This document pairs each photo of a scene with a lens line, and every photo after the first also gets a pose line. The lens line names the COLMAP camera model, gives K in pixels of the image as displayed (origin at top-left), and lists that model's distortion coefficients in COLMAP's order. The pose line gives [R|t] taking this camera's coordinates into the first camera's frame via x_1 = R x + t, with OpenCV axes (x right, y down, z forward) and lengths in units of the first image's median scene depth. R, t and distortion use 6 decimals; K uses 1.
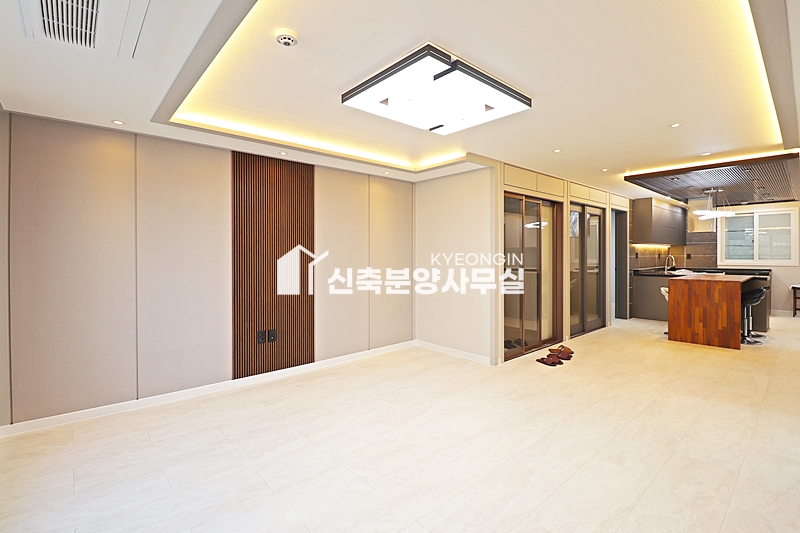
lens RADIAL K [[370.8, 0, 398.4], [0, 370.8, 249.2], [0, 0, 1]] dist [-0.009368, -0.008940]
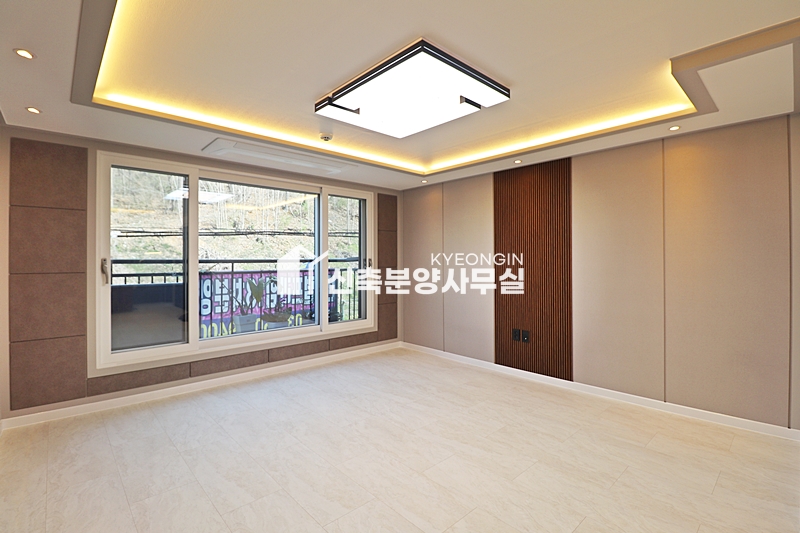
lens RADIAL K [[370.8, 0, 397.4], [0, 370.8, 253.0], [0, 0, 1]] dist [-0.009368, -0.008940]
pose [[0.021375, -0.016261, -0.999639, 0.661916], [0.018726, 0.999699, -0.015862, 0.006658], [0.999596, -0.018380, 0.021673, 0.585550]]
